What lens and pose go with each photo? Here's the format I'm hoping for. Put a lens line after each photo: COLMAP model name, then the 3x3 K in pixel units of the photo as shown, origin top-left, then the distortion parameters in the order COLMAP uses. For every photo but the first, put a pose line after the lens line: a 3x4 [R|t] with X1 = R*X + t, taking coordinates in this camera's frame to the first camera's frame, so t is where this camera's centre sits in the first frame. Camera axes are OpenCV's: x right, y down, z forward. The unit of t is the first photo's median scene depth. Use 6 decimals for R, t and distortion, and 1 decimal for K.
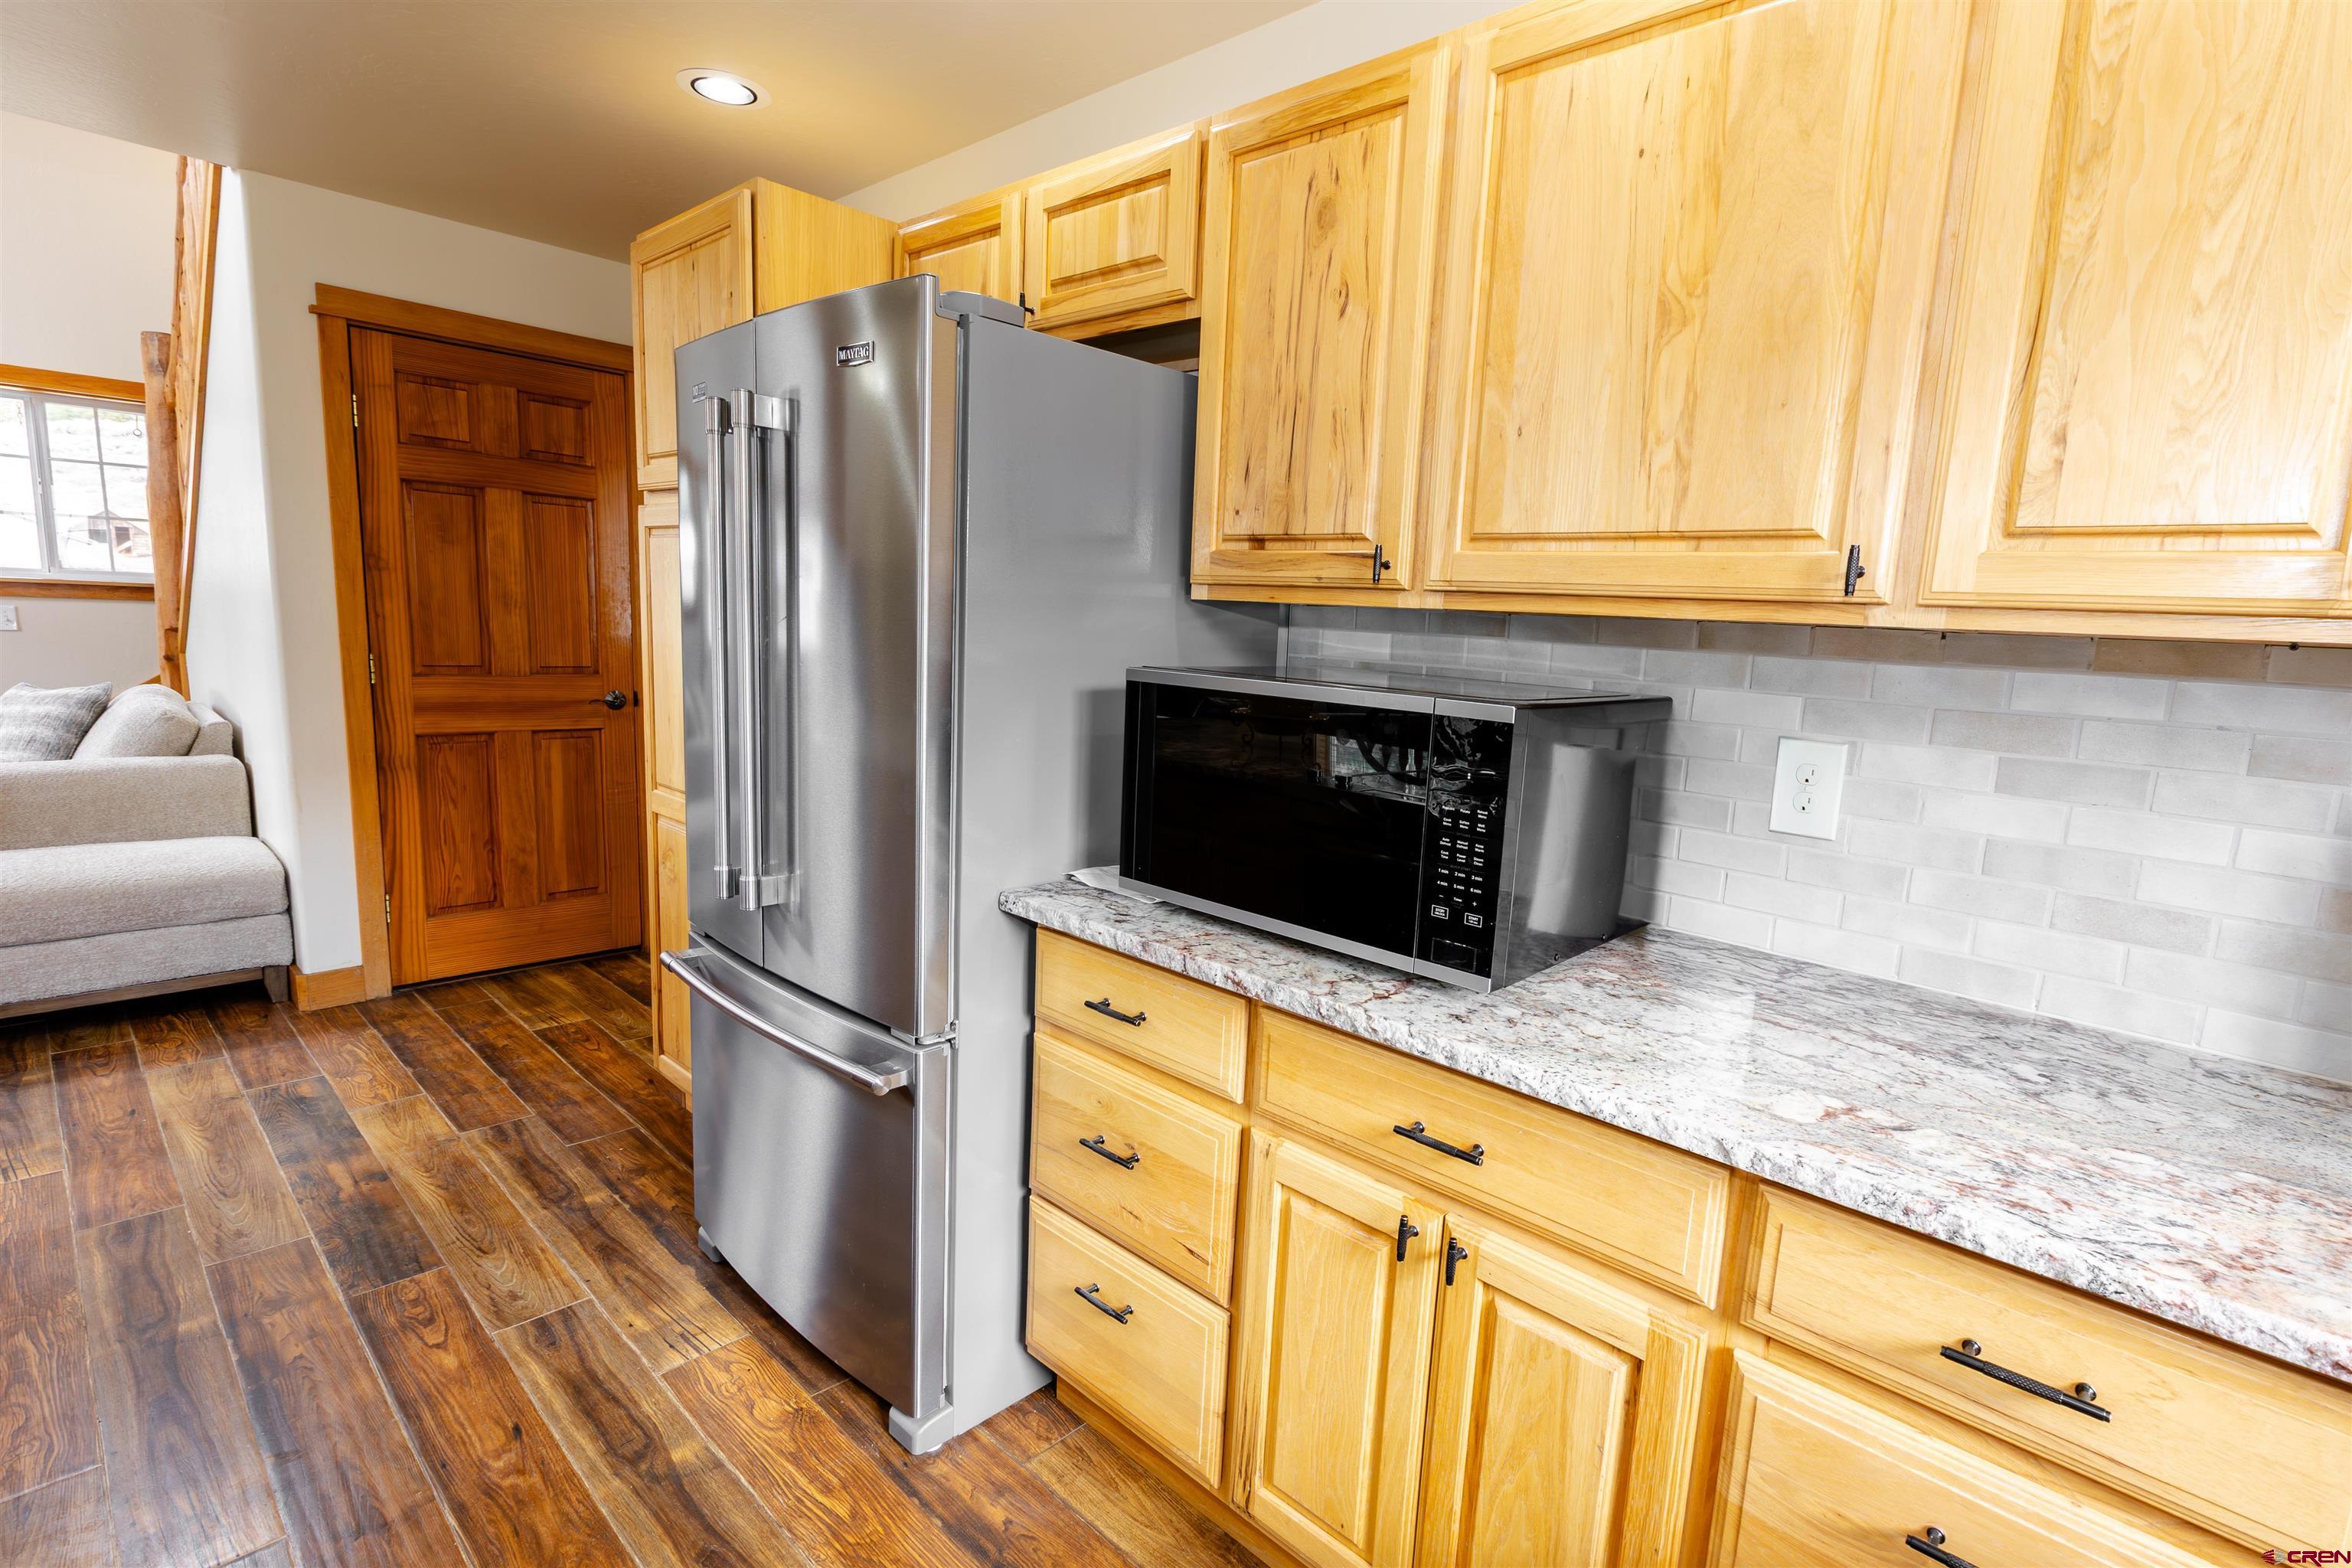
lens RADIAL K [[1132.1, 0, 1219.2], [0, 1132.1, 787.3], [0, 0, 1]] dist [-0.001863, -0.000156]
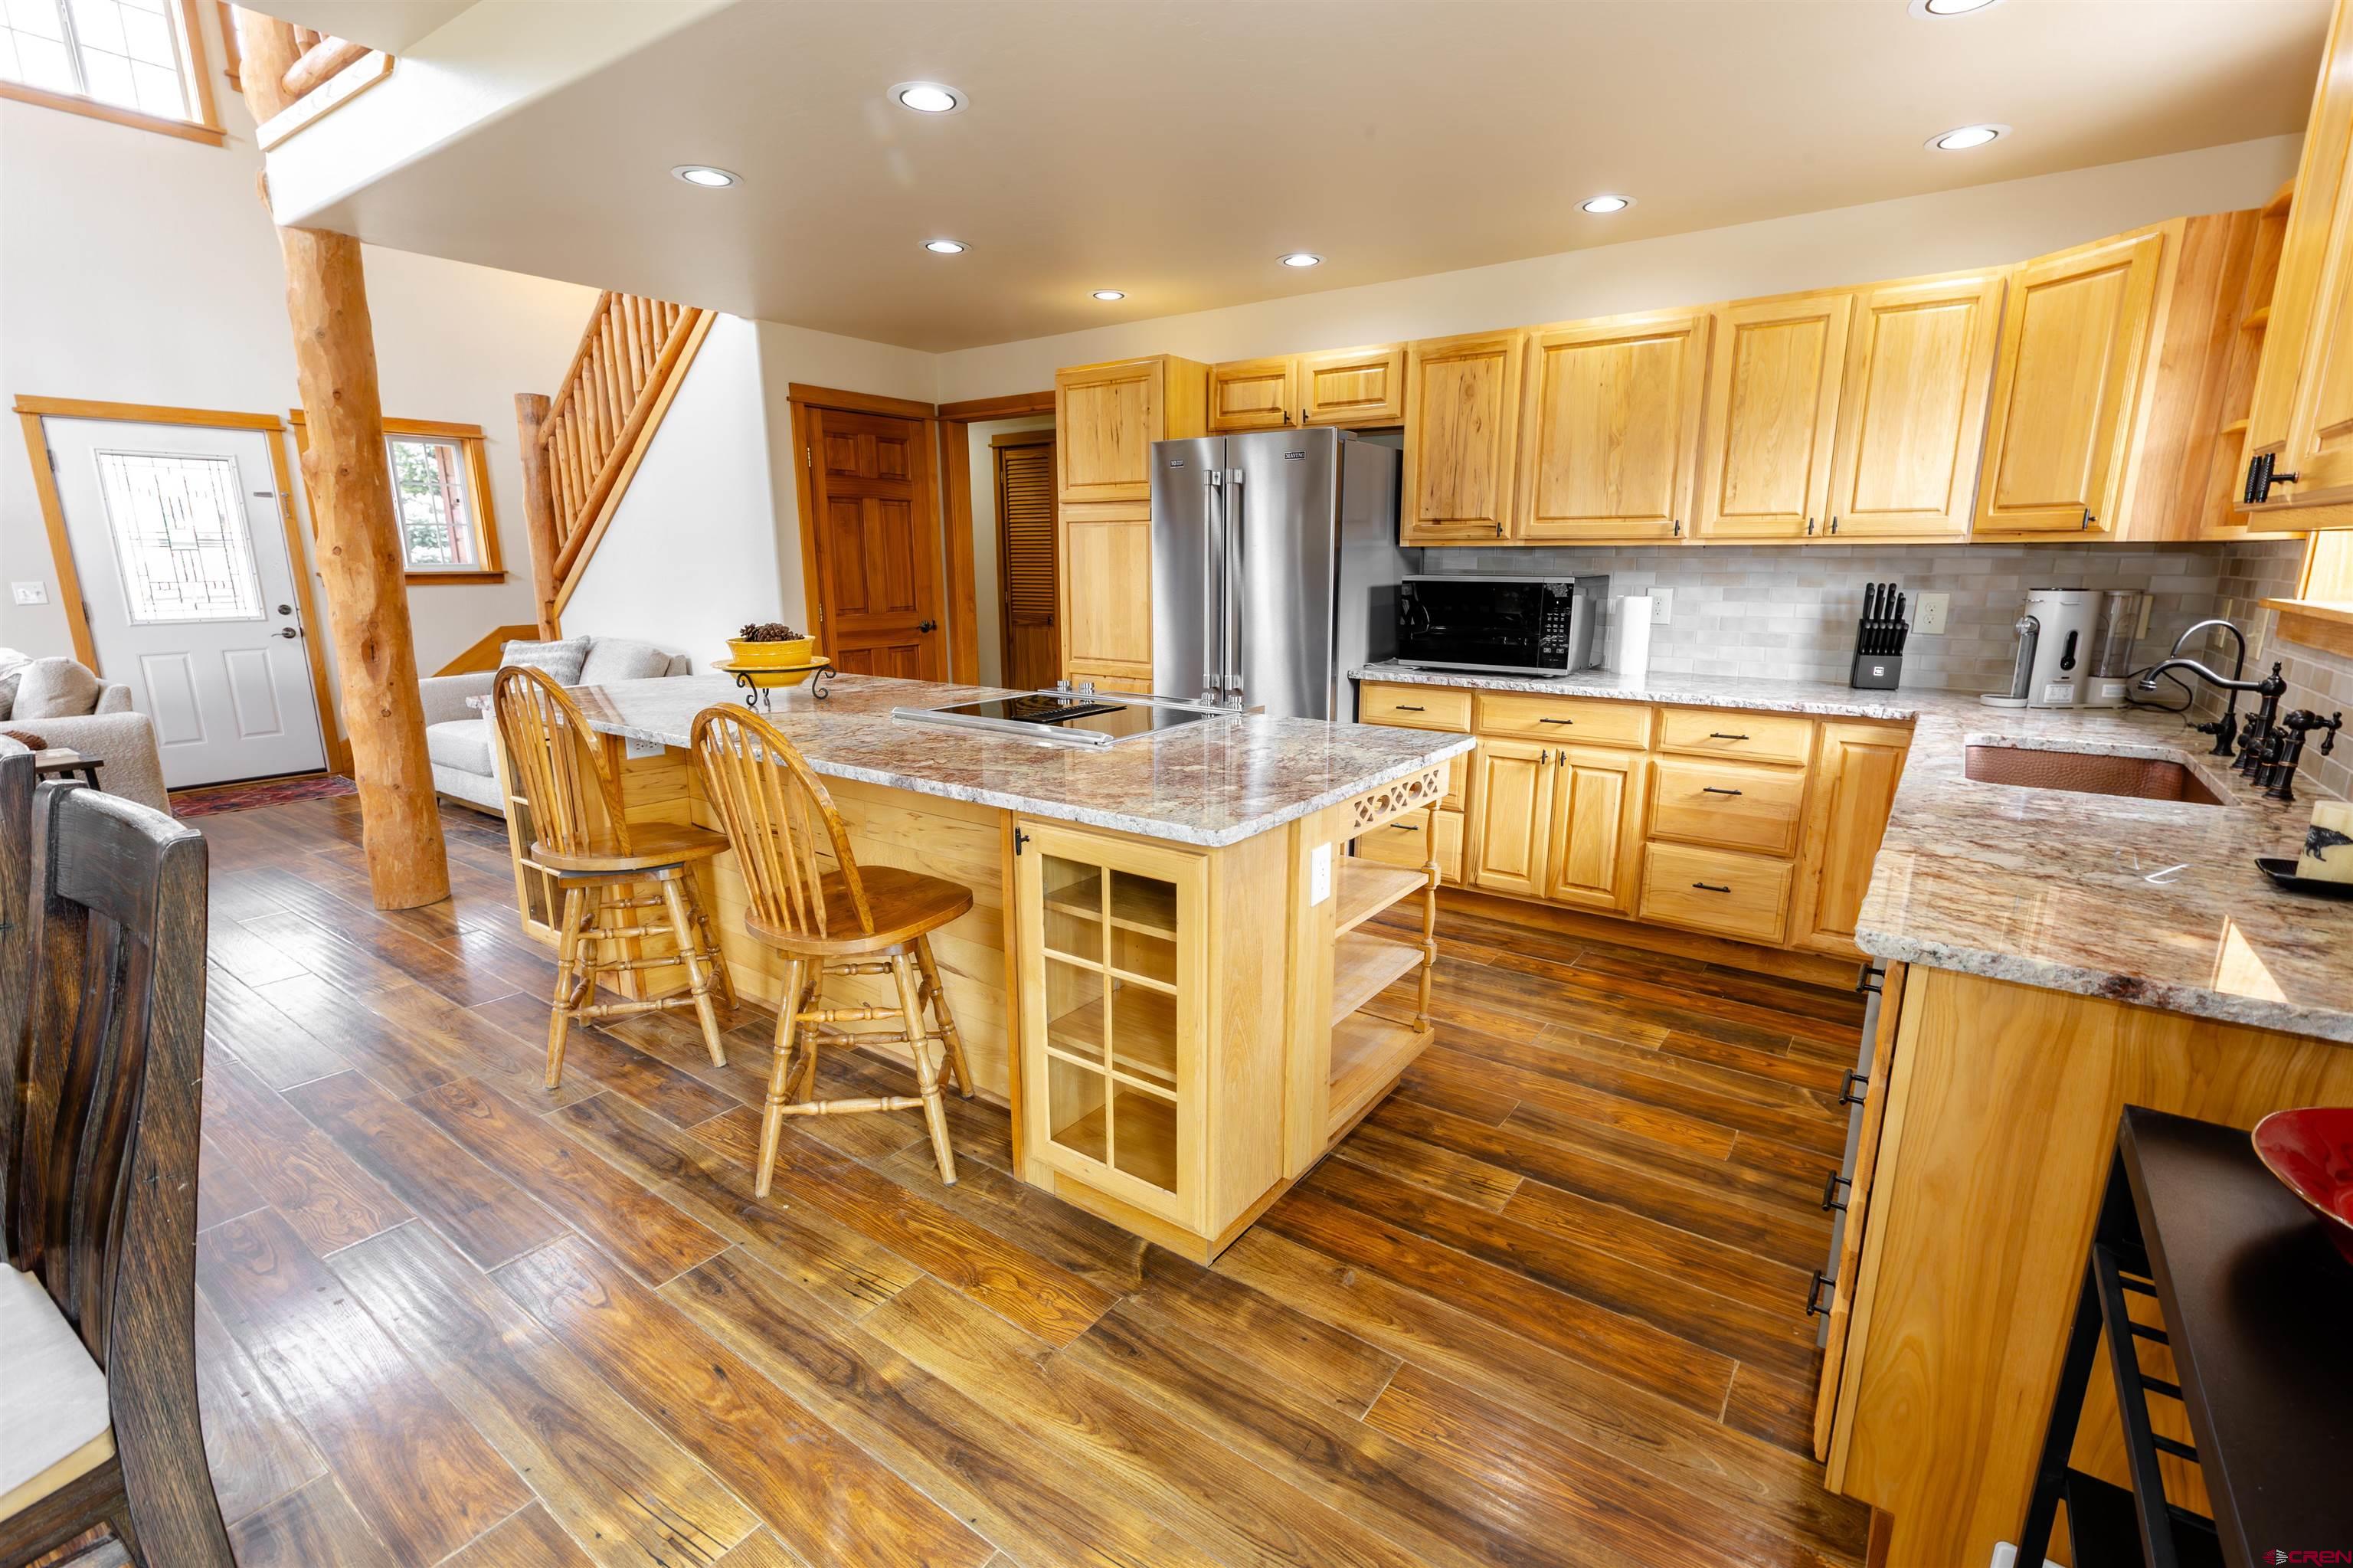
lens RADIAL K [[1057.5, 0, 1180.2], [0, 1057.5, 786.6], [0, 0, 1]] dist [0.000143, 0.001341]
pose [[0.991724, -0.076442, 0.103147, -0.927733], [0.069111, 0.994944, 0.072871, 0.170700], [-0.108196, -0.065140, 0.991993, -1.442537]]
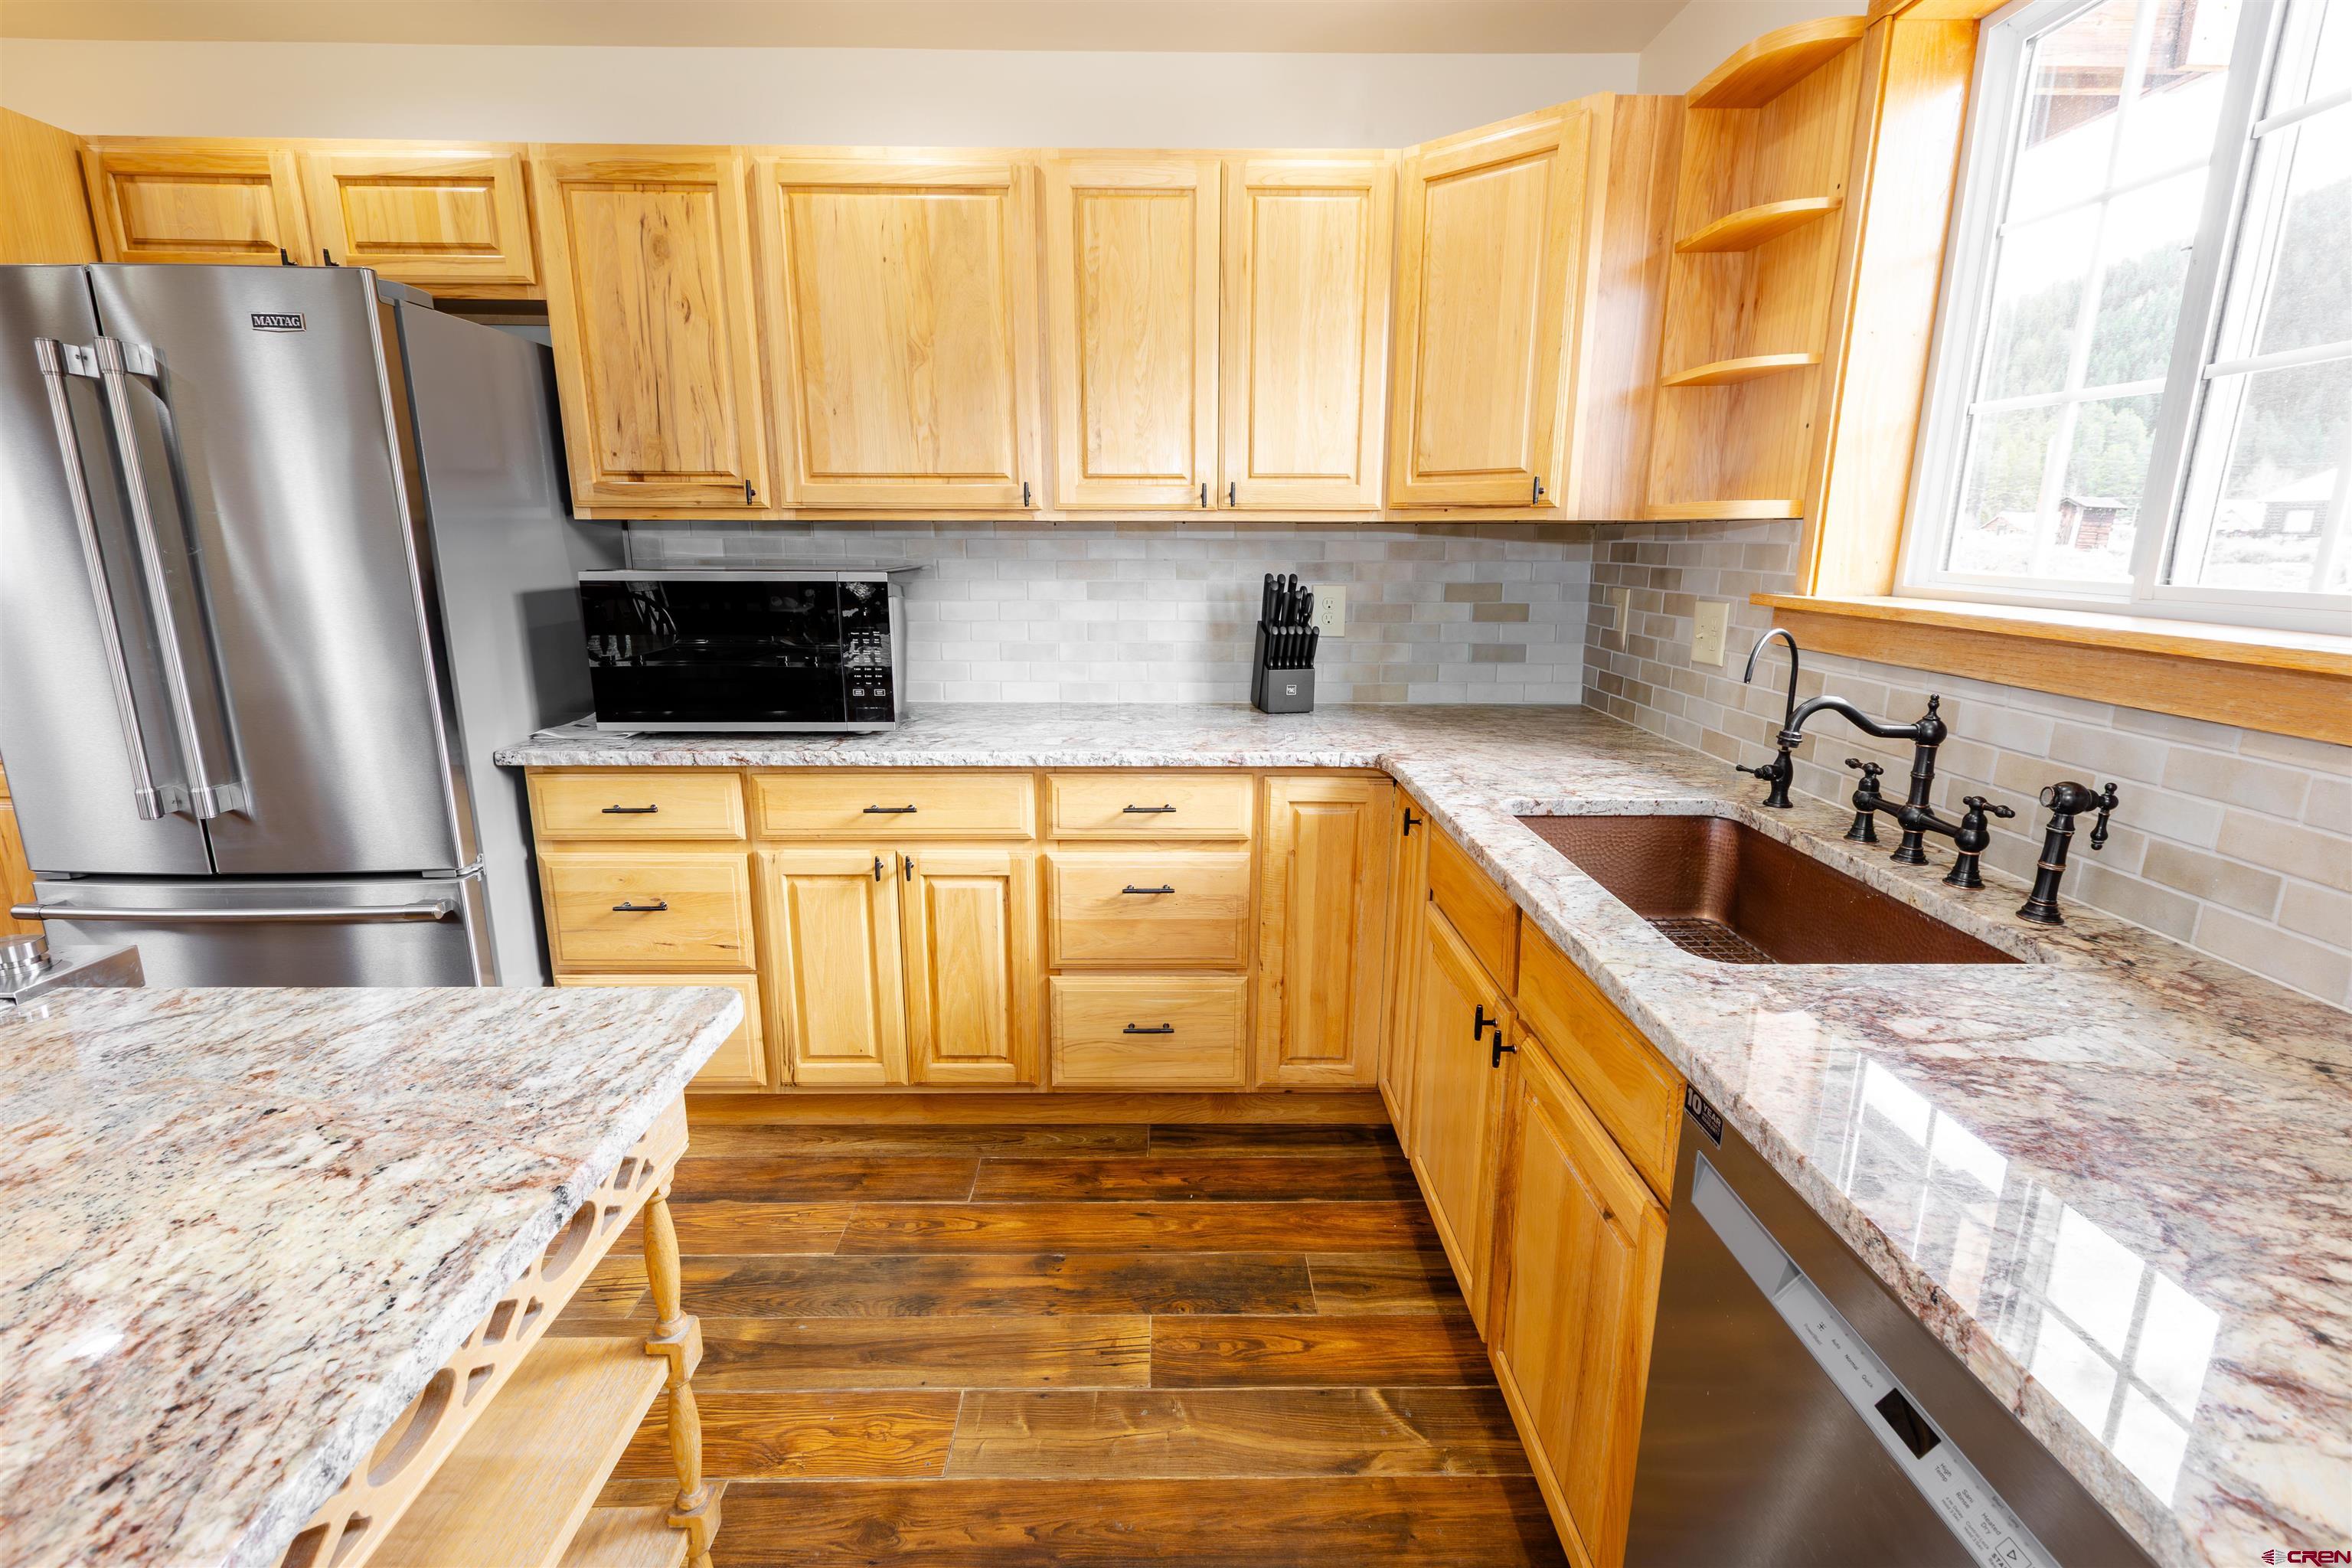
lens RADIAL K [[1051.8, 0, 1181.6], [0, 1051.8, 774.4], [0, 0, 1]] dist [-0.000438, -0.000343]
pose [[0.720290, -0.199715, 0.664301, -0.491674], [0.136538, 0.979742, 0.146503, 0.054781], [-0.680103, -0.014823, 0.732967, -0.491386]]
